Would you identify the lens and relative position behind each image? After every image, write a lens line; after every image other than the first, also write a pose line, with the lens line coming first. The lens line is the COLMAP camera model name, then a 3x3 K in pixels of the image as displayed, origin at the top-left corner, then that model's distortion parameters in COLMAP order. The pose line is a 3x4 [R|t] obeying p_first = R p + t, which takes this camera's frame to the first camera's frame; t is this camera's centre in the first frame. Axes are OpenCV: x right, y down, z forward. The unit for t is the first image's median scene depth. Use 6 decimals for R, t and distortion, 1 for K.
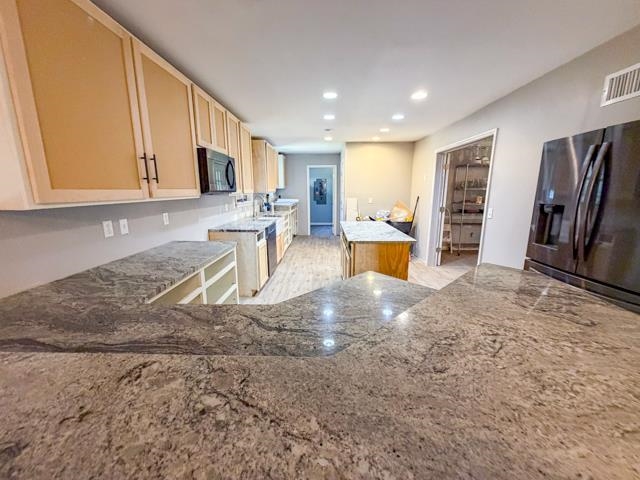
lens RADIAL K [[264.6, 0, 320.0], [0, 264.6, 240.0], [0, 0, 1]] dist [-0.002066, -0.000168]
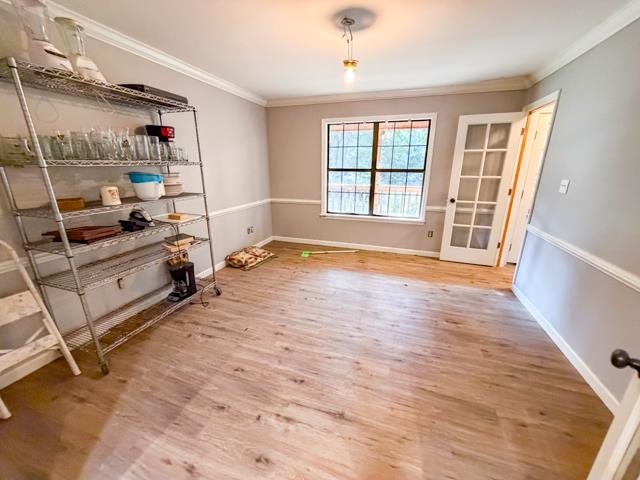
lens RADIAL K [[255.6, 0, 320.0], [0, 255.6, 240.0], [0, 0, 1]] dist [0.000095, 0.000088]
pose [[0.289151, -0.272005, 0.917826, 0.364949], [0.180796, 0.957044, 0.226670, -0.123721], [-0.940056, 0.100397, 0.325908, 0.648745]]
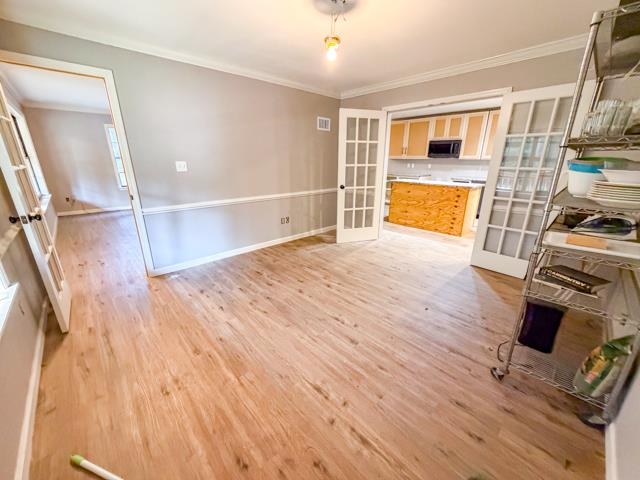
lens RADIAL K [[255.6, 0, 320.0], [0, 255.6, 240.0], [0, 0, 1]] dist [0.000095, 0.000088]
pose [[-0.701001, 0.211860, -0.680965, 1.142815], [-0.143423, 0.893466, 0.425615, -0.182231], [0.698590, 0.396023, -0.595935, 1.032462]]
